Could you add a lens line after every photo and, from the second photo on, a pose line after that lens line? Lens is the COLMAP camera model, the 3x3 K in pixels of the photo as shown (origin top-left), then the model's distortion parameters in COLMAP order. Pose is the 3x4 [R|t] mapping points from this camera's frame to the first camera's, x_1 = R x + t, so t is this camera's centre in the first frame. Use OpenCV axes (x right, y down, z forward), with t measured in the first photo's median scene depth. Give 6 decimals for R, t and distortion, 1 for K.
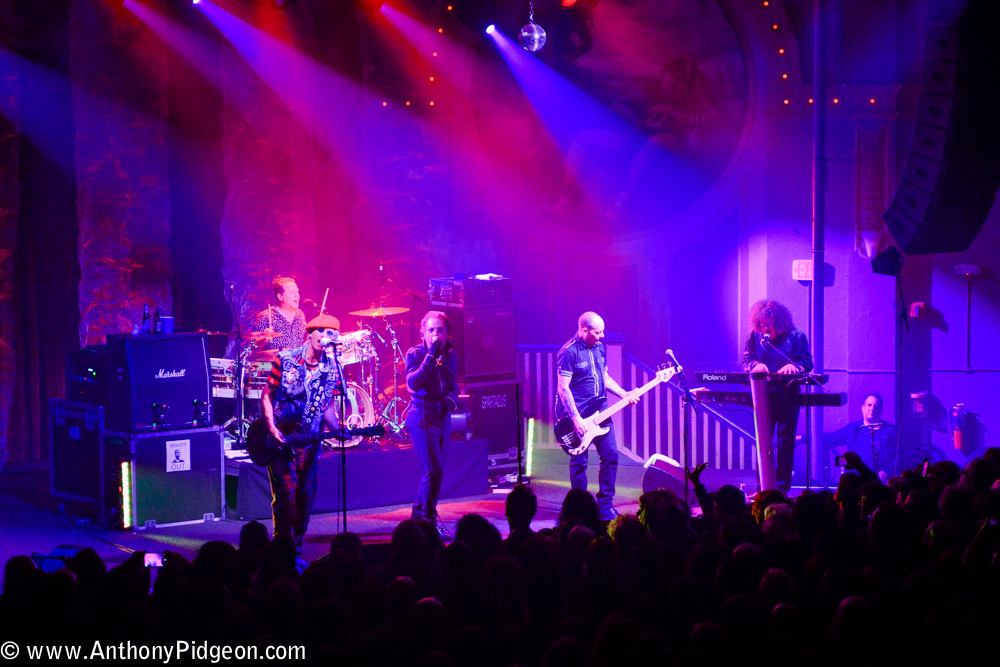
lens RADIAL K [[2928.0, 0, 500.0], [0, 2928.0, 333.5], [0, 0, 1]] dist [0.041595, -0.399974]
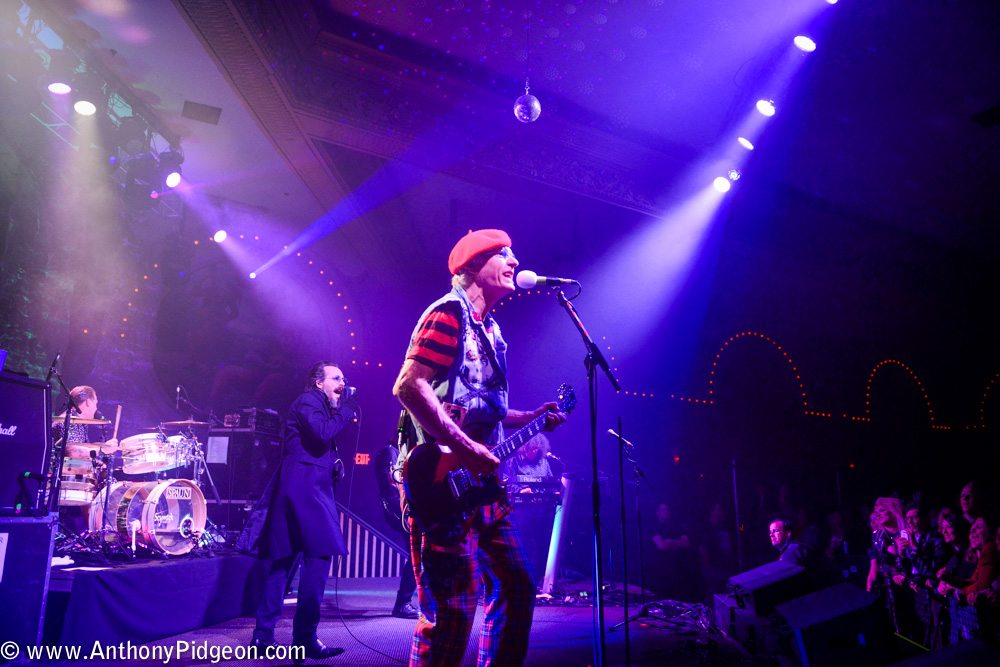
lens RADIAL K [[680.8, 0, 500.0], [0, 680.8, 333.5], [0, 0, 1]] dist [-0.050076, -0.001420]
pose [[0.746607, 0.175340, 0.641743, -0.126062], [0.045300, 0.949004, -0.311993, 0.044742], [-0.663721, 0.262007, 0.700590, 0.813193]]
